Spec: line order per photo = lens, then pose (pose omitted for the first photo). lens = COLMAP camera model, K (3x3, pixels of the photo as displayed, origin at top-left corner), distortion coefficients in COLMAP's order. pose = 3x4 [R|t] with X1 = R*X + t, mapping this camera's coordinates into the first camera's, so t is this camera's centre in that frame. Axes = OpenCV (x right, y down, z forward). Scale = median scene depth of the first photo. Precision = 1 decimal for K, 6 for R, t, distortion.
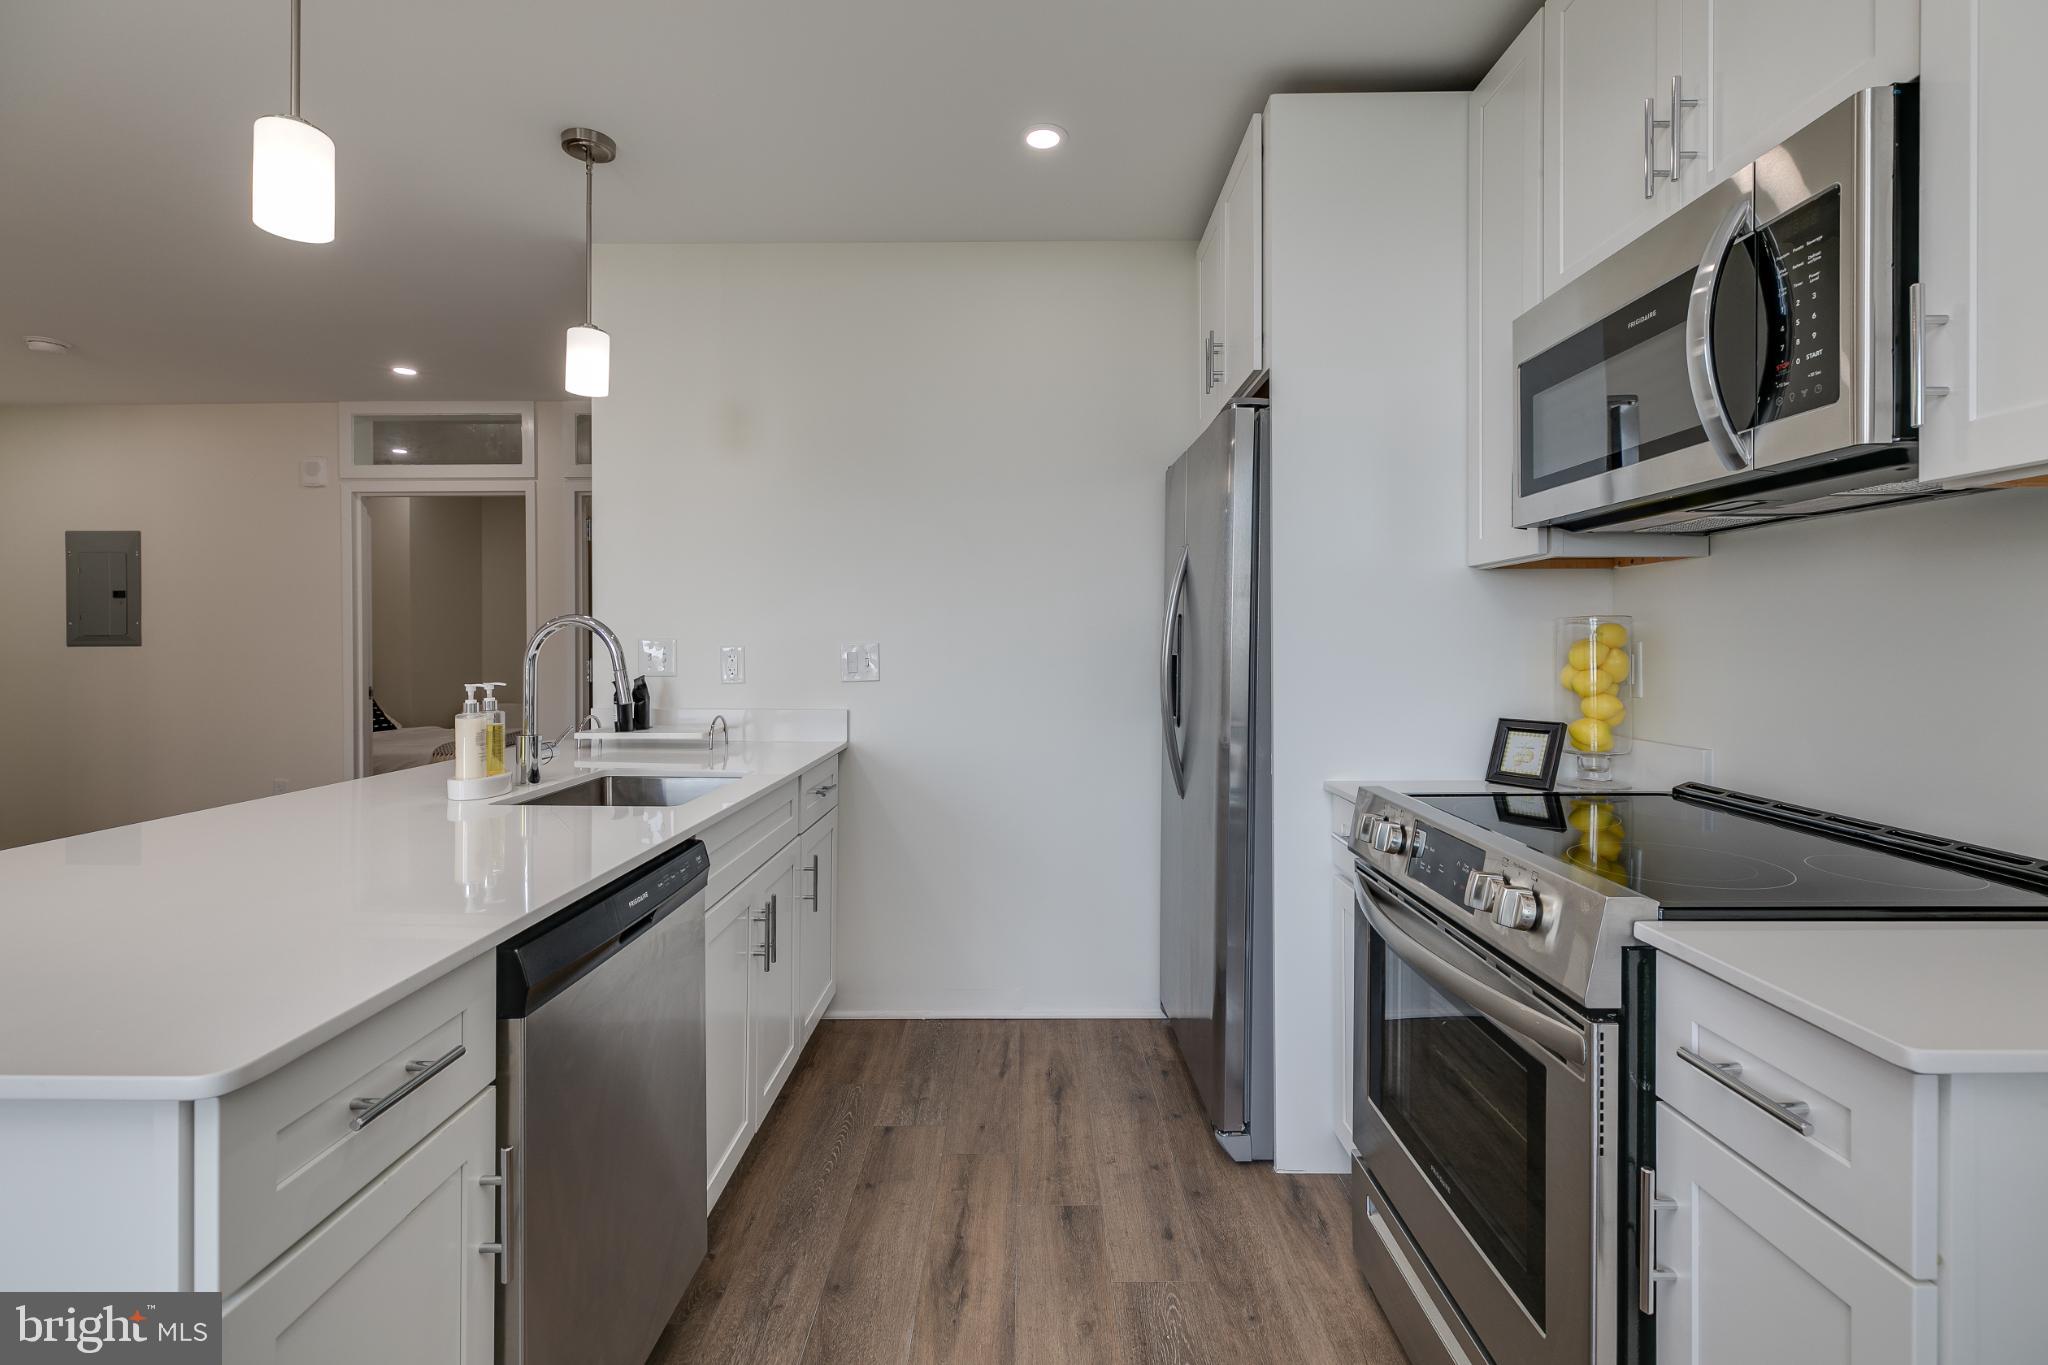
lens RADIAL K [[925.8, 0, 1023.2], [0, 925.8, 657.6], [0, 0, 1]] dist [0.003582, -0.000372]
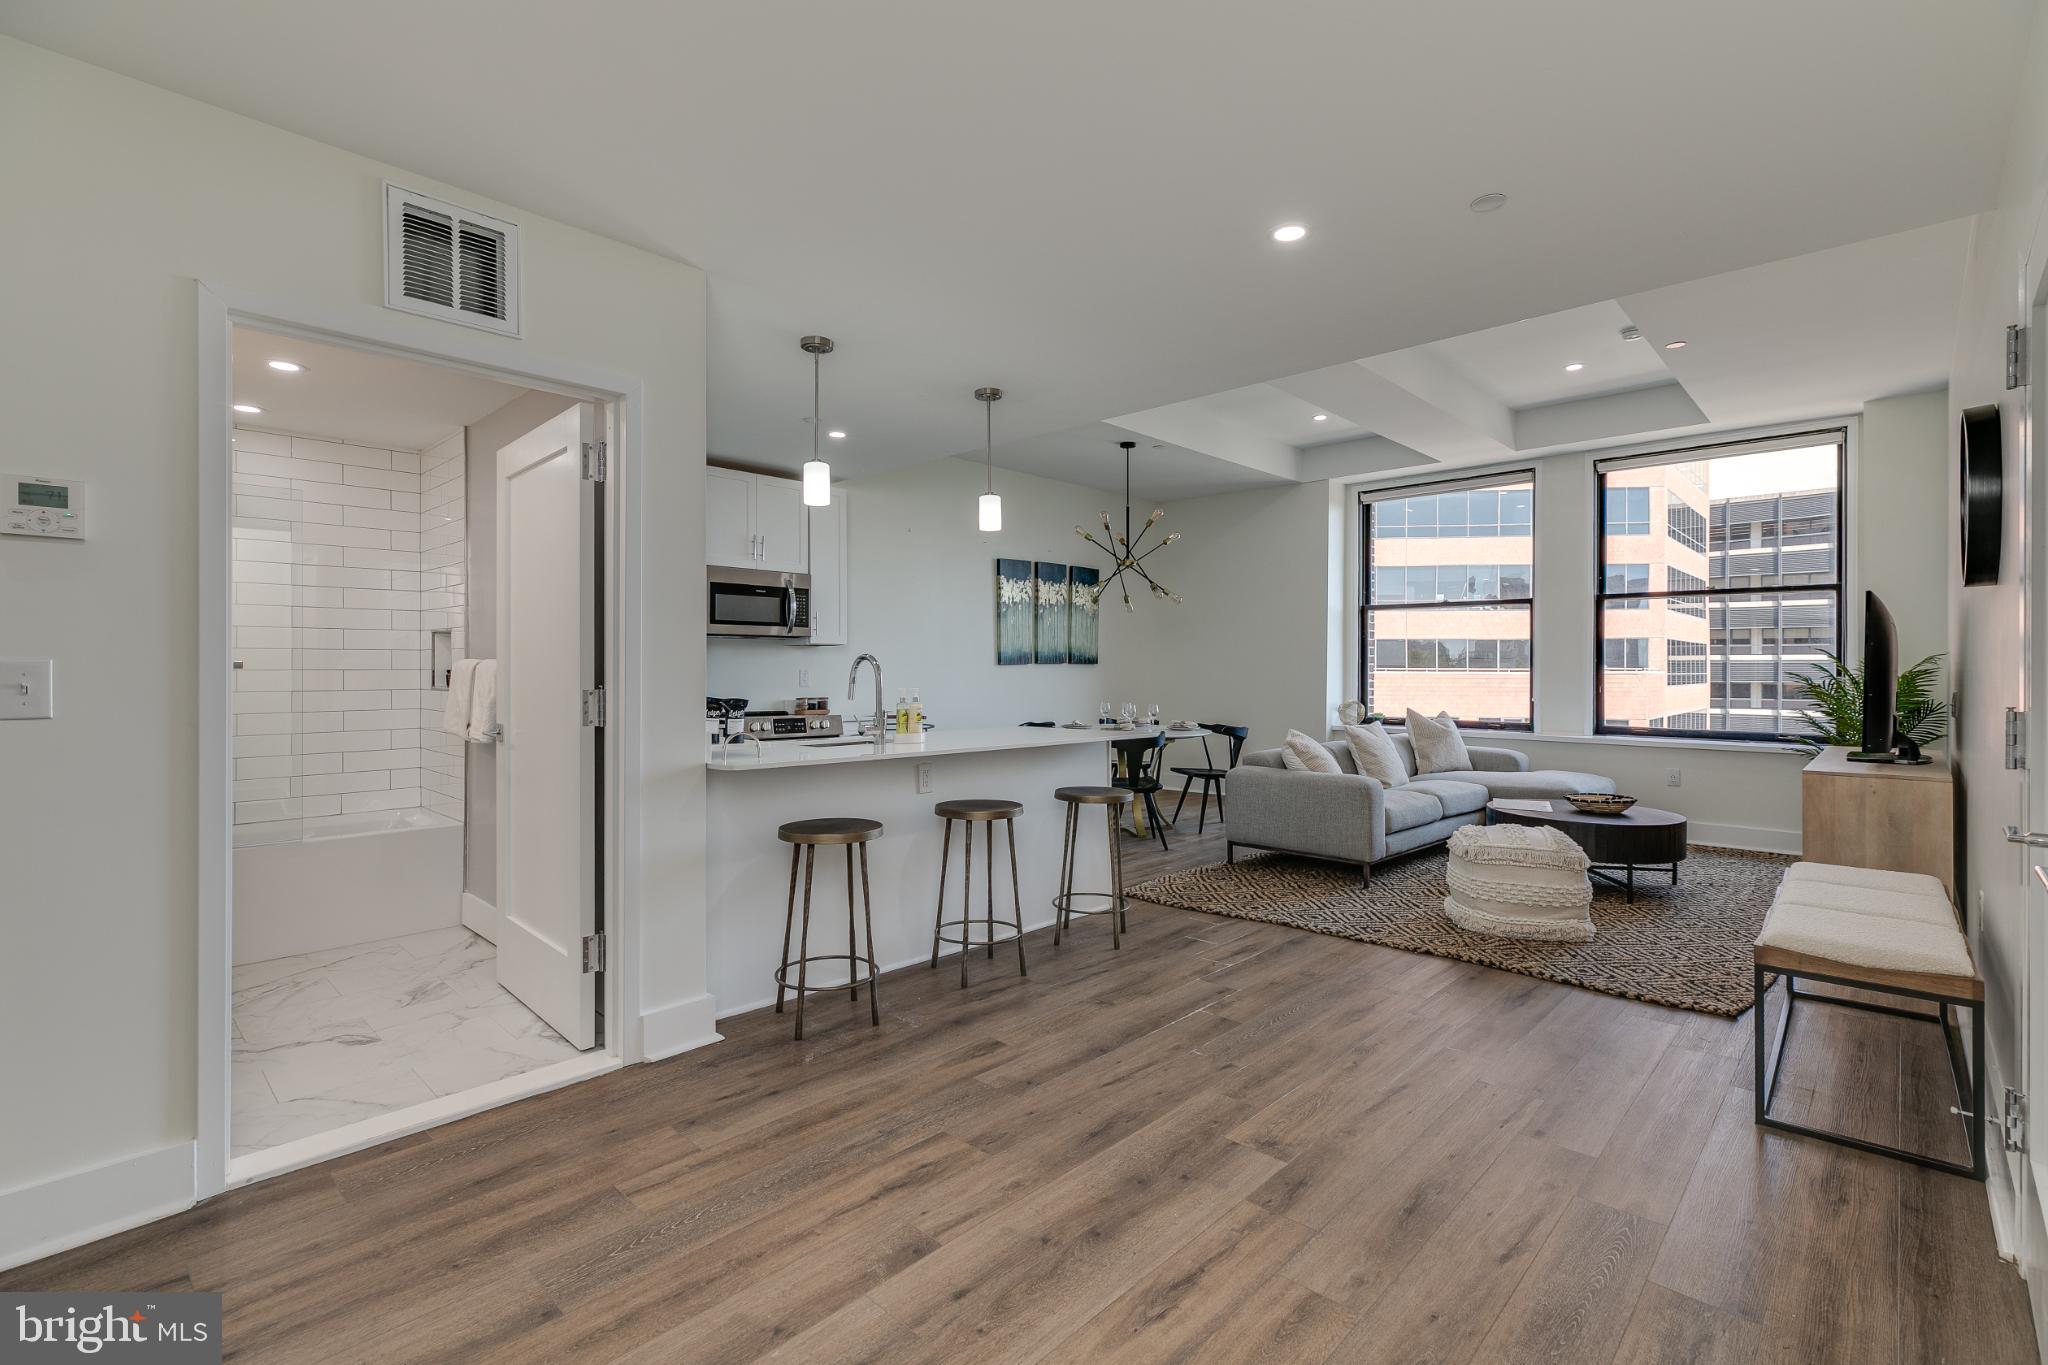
lens RADIAL K [[917.8, 0, 1024.0], [0, 917.8, 682.5], [0, 0, 1]] dist [0.000005, 0.000303]
pose [[-0.721046, -0.012424, 0.692776, -2.019230], [0.004845, 0.999724, 0.022972, -0.031627], [-0.692871, 0.019920, -0.720787, 2.123066]]
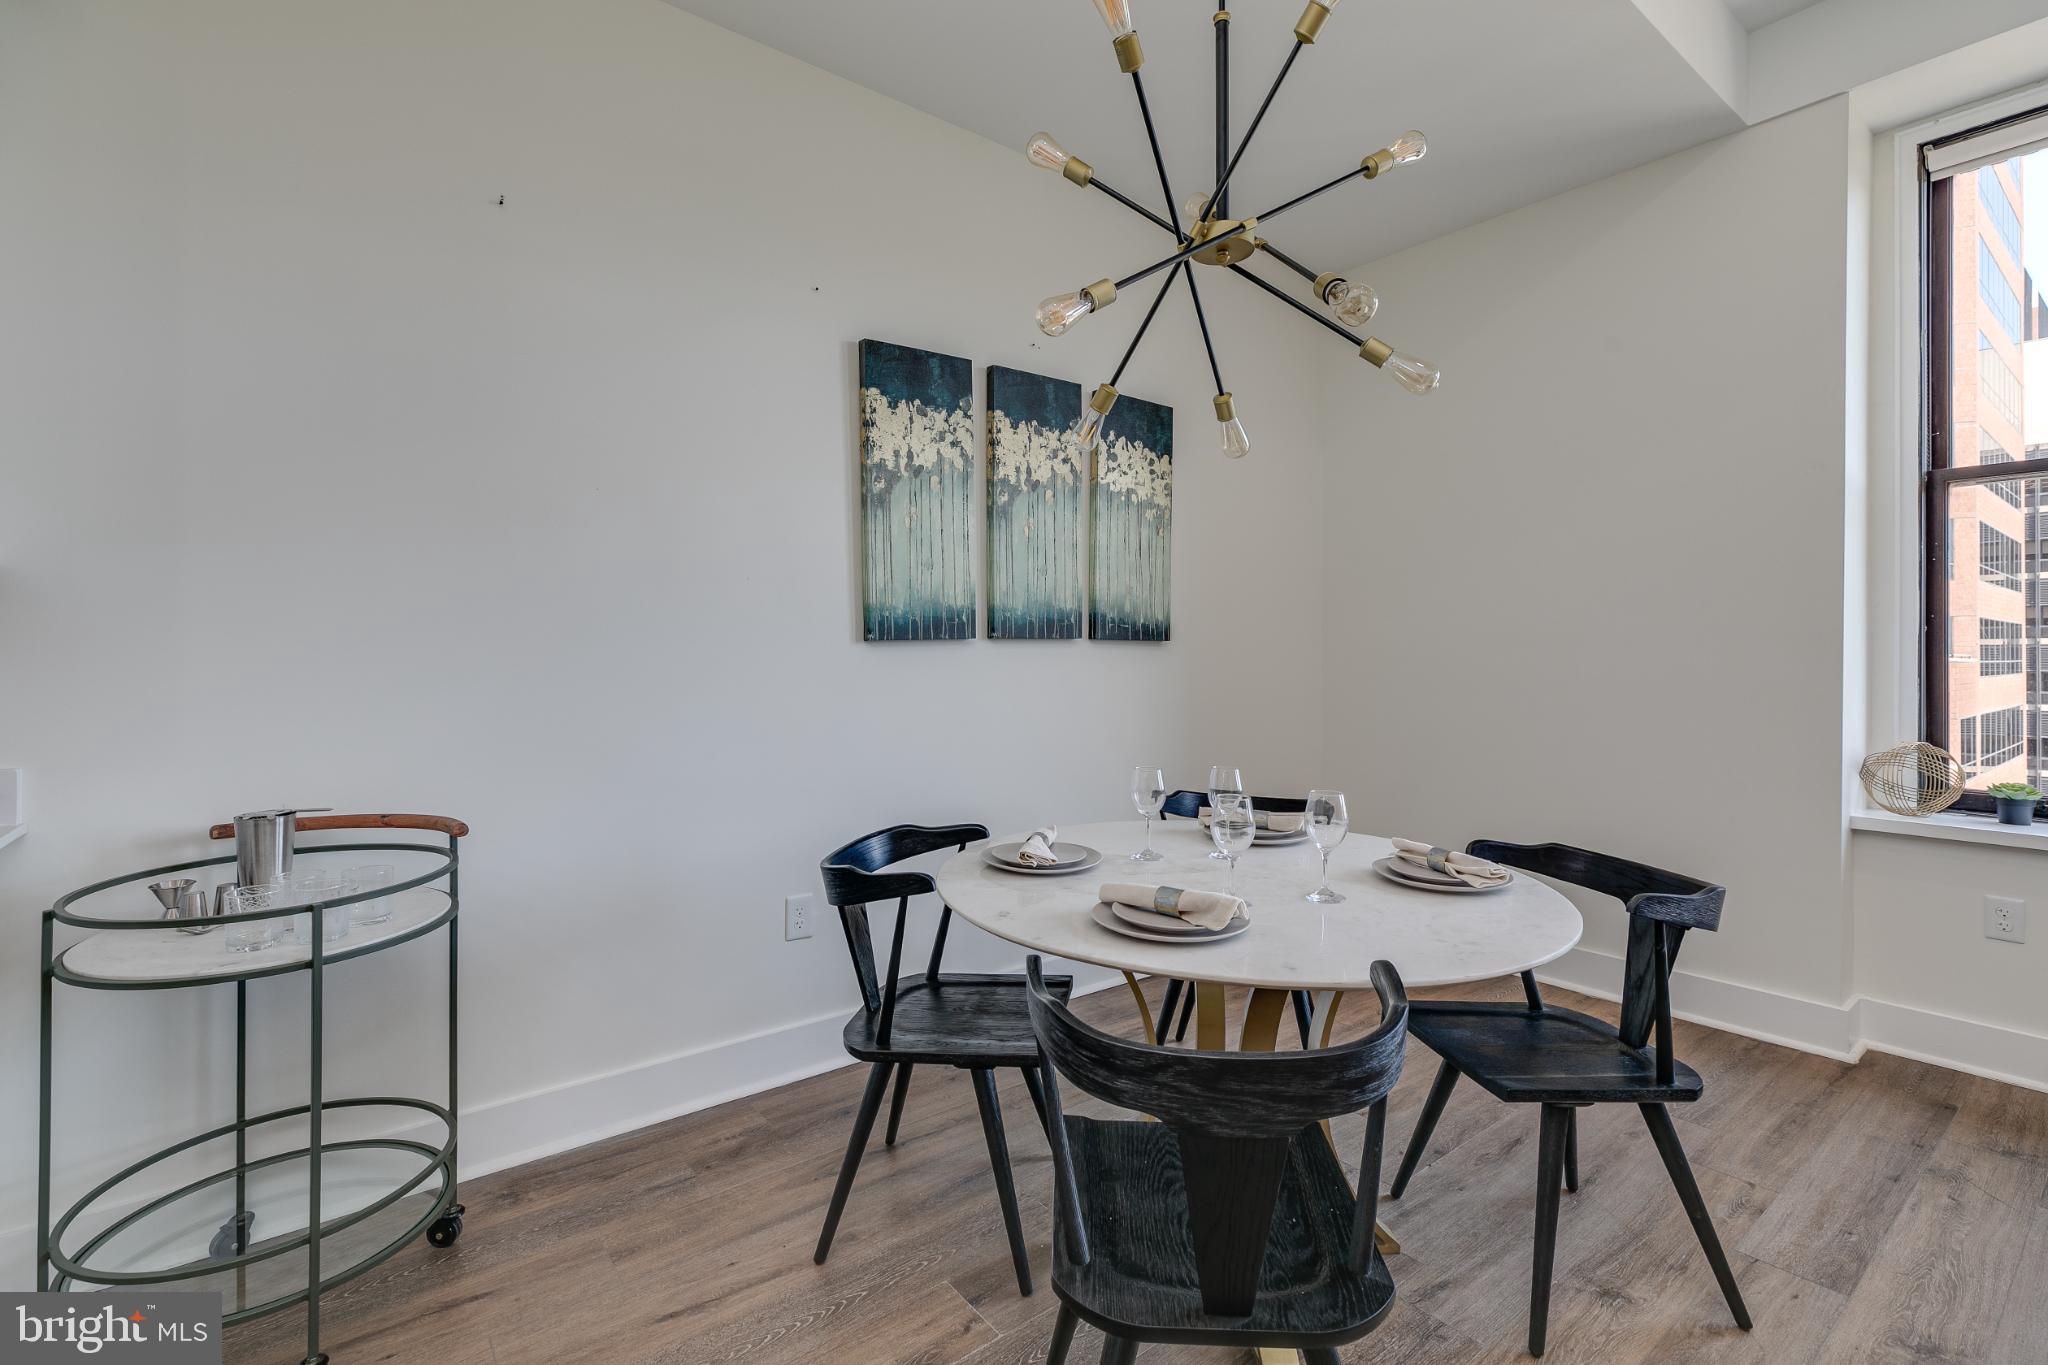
lens RADIAL K [[933.2, 0, 1050.3], [0, 933.2, 647.8], [0, 0, 1]] dist [0.004217, 0.000251]
pose [[-0.630764, 0.007788, 0.775936, -0.571142], [0.008182, 0.999961, -0.003386, -0.003542], [-0.775932, 0.004213, -0.630803, 0.153928]]
